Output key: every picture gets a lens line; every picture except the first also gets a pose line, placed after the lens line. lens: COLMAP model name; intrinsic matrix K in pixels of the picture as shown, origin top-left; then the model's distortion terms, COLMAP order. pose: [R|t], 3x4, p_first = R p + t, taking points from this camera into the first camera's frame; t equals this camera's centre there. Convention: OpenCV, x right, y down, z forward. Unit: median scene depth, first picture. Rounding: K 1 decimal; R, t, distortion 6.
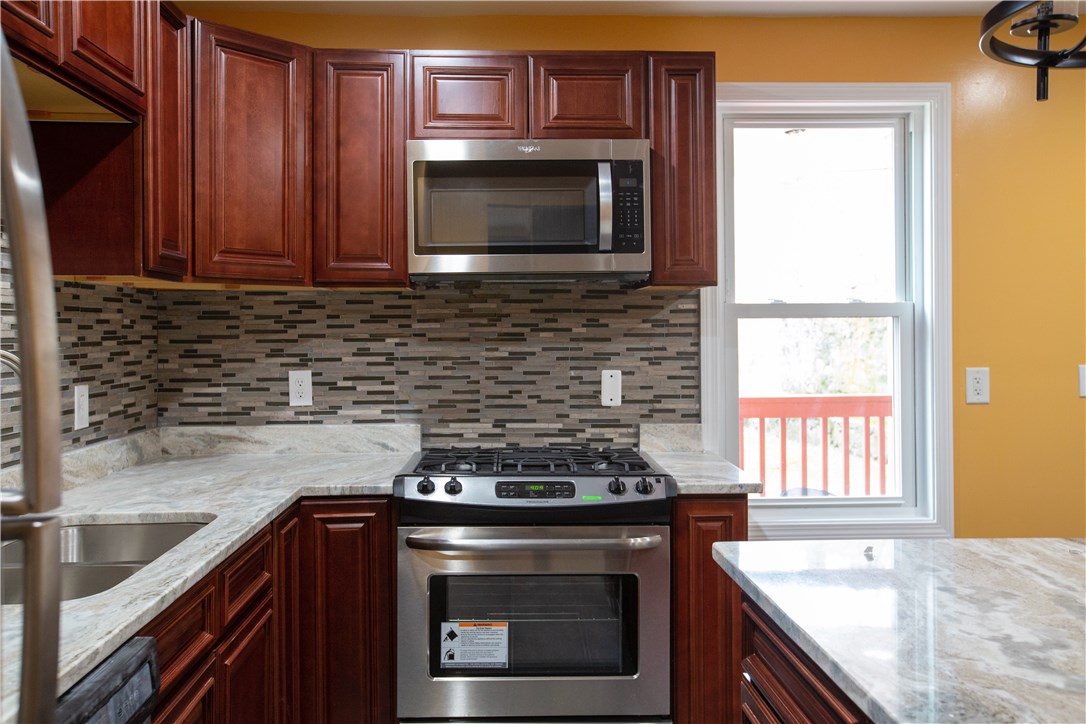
lens RADIAL K [[959.4, 0, 544.7], [0, 959.4, 337.4], [0, 0, 1]] dist [-0.003498, 0.056729]
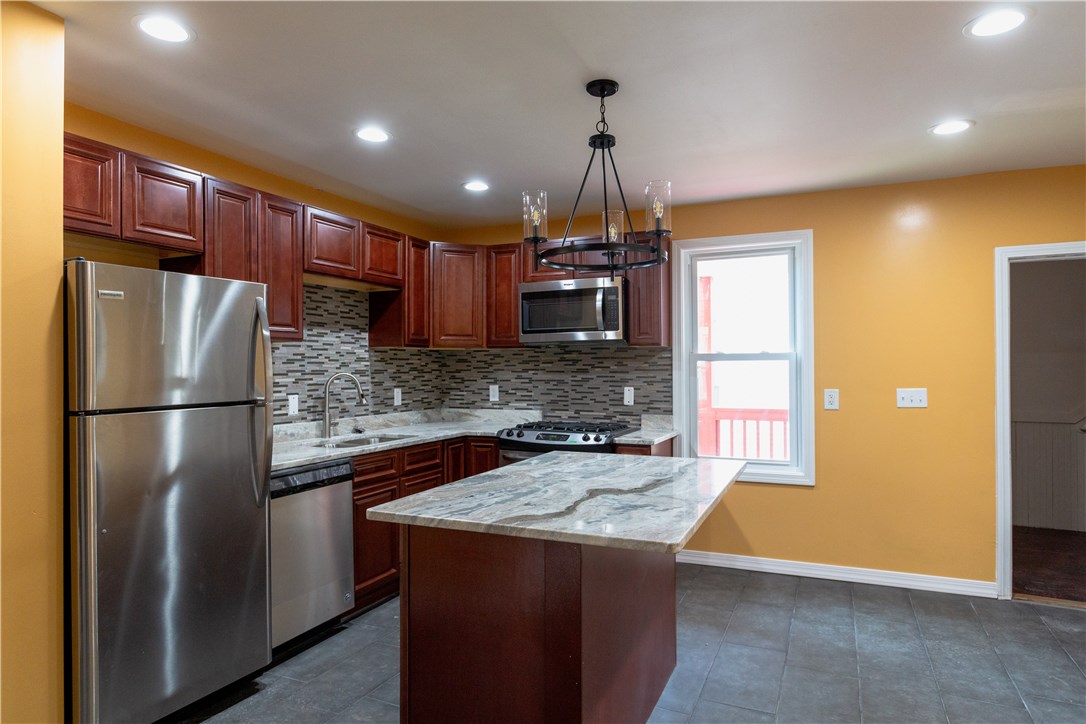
lens RADIAL K [[665.1, 0, 519.0], [0, 665.1, 377.7], [0, 0, 1]] dist [0.002617, -0.007039]
pose [[0.875884, 0.008168, -0.482453, 0.599127], [-0.004836, 0.999955, 0.008150, 0.004092], [0.482498, -0.004806, 0.875884, -0.368709]]
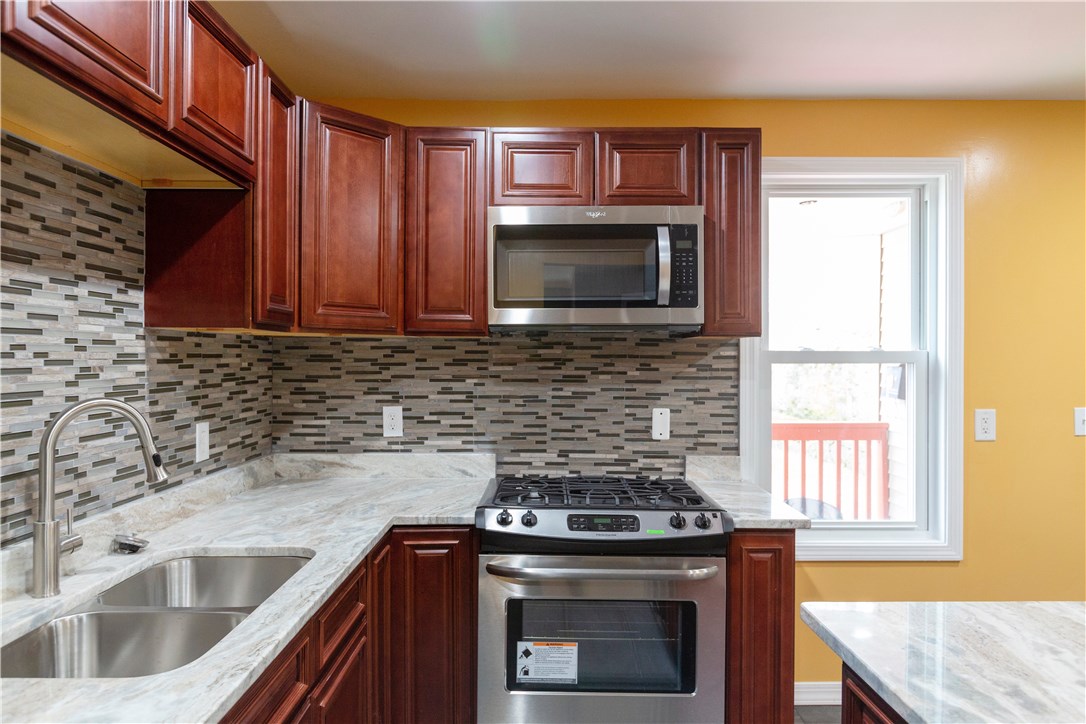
lens RADIAL K [[710.8, 0, 542.0], [0, 710.8, 364.8], [0, 0, 1]] dist [-0.005409, -0.006511]
pose [[0.999093, 0.008094, -0.041816, -0.041891], [-0.007935, 0.999961, 0.003961, -0.022415], [0.041846, -0.003626, 0.999117, 0.161106]]
